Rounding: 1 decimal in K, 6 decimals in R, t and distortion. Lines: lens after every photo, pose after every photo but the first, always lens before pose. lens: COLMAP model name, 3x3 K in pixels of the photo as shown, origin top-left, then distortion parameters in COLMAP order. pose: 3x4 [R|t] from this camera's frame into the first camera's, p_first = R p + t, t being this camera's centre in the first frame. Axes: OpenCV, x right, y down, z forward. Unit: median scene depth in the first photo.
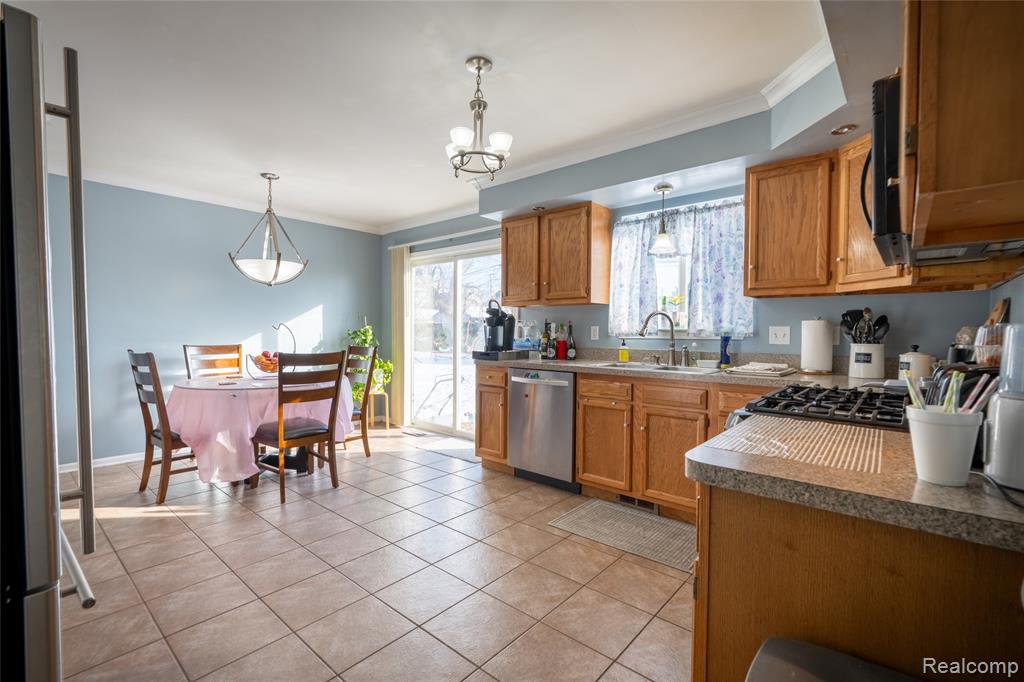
lens RADIAL K [[457.5, 0, 512.0], [0, 457.5, 341.0], [0, 0, 1]] dist [0.000333, 0.000025]
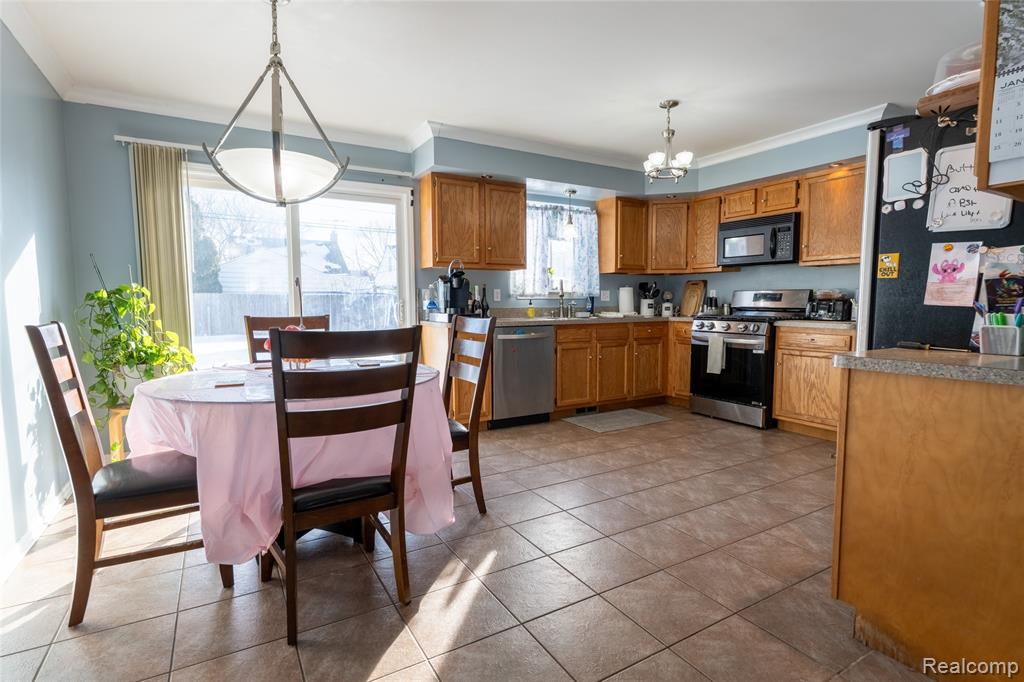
lens RADIAL K [[498.7, 0, 512.0], [0, 498.7, 341.0], [0, 0, 1]] dist [0.000880, 0.000135]
pose [[0.324016, -0.083259, 0.942381, -1.206140], [0.029378, 0.996525, 0.077942, 0.001143], [-0.945595, 0.002431, 0.325336, 0.662635]]
